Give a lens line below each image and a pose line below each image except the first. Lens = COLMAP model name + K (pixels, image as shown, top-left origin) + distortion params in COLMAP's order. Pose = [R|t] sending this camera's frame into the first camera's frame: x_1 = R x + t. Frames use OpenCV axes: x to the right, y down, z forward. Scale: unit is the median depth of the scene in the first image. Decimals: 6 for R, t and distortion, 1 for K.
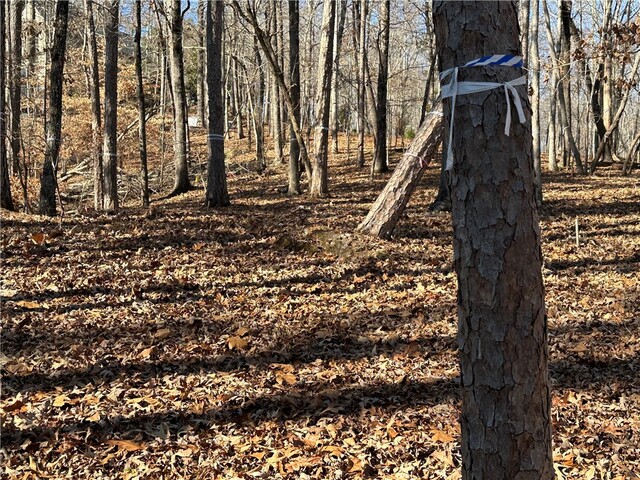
lens RADIAL K [[865.9, 0, 319.0], [0, 865.9, 239.2], [0, 0, 1]] dist [0.119090, 0.000000]
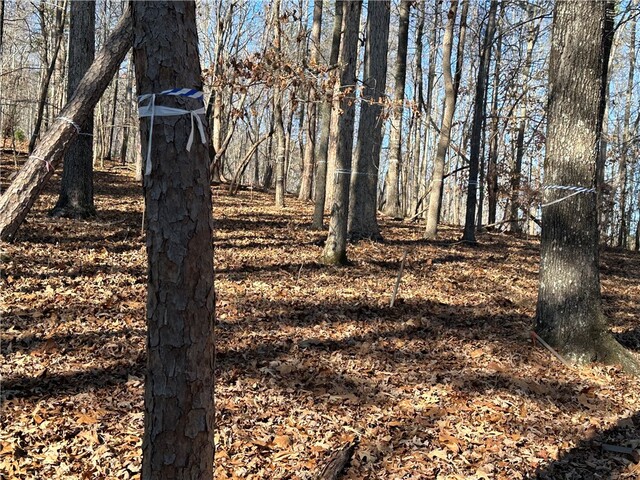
lens RADIAL K [[865.9, 0, 319.6], [0, 865.9, 240.5], [0, 0, 1]] dist [0.119090, 0.000000]
pose [[0.902732, 0.043467, 0.428002, -0.066108], [-0.038021, 0.999051, -0.021269, 0.013487], [-0.428520, 0.002927, 0.903527, -0.100754]]
